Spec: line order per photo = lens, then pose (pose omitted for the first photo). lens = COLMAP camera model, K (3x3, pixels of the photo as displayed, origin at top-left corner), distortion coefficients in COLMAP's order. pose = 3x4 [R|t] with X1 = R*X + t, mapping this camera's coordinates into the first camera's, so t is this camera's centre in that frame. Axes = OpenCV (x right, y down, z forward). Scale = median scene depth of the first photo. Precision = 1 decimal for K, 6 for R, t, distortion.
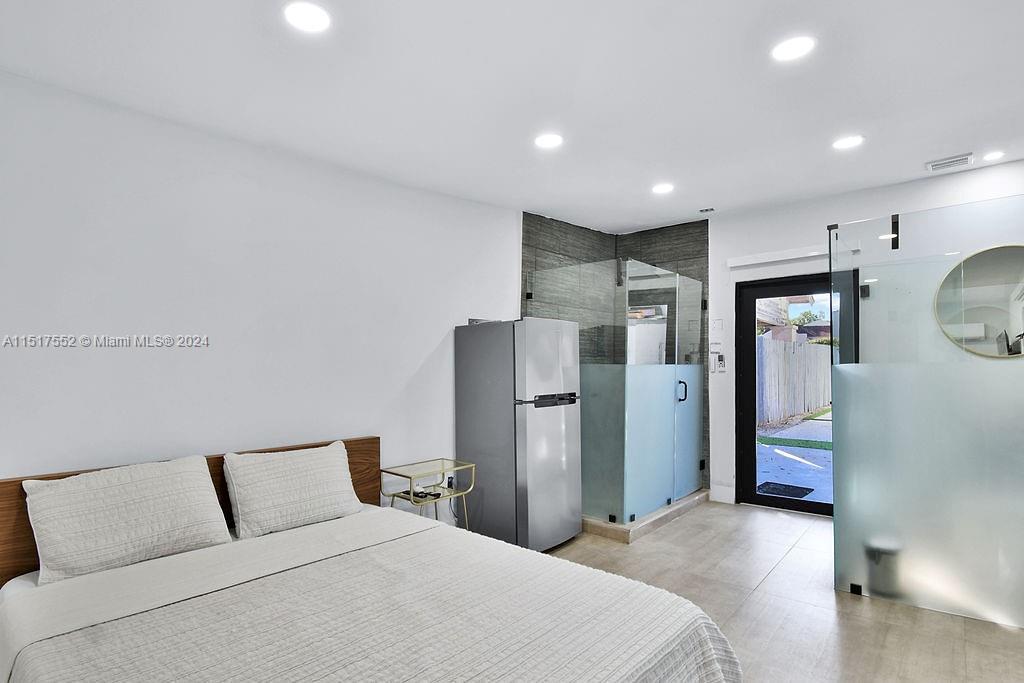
lens RADIAL K [[499.6, 0, 538.9], [0, 499.6, 347.0], [0, 0, 1]] dist [-0.001628, -0.000194]
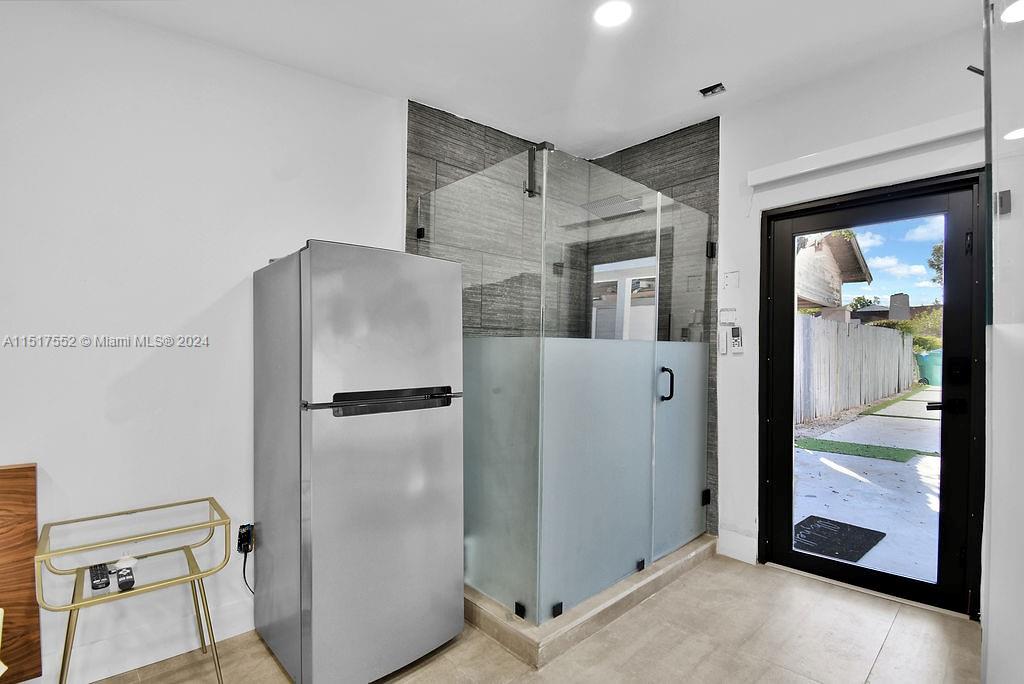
lens RADIAL K [[472.5, 0, 528.6], [0, 472.5, 340.3], [0, 0, 1]] dist [0.017205, -0.024364]
pose [[0.993252, 0.002601, -0.115951, 0.173261], [-0.001035, 0.999907, 0.013563, 0.024715], [0.115975, -0.013352, 0.993162, 0.374395]]
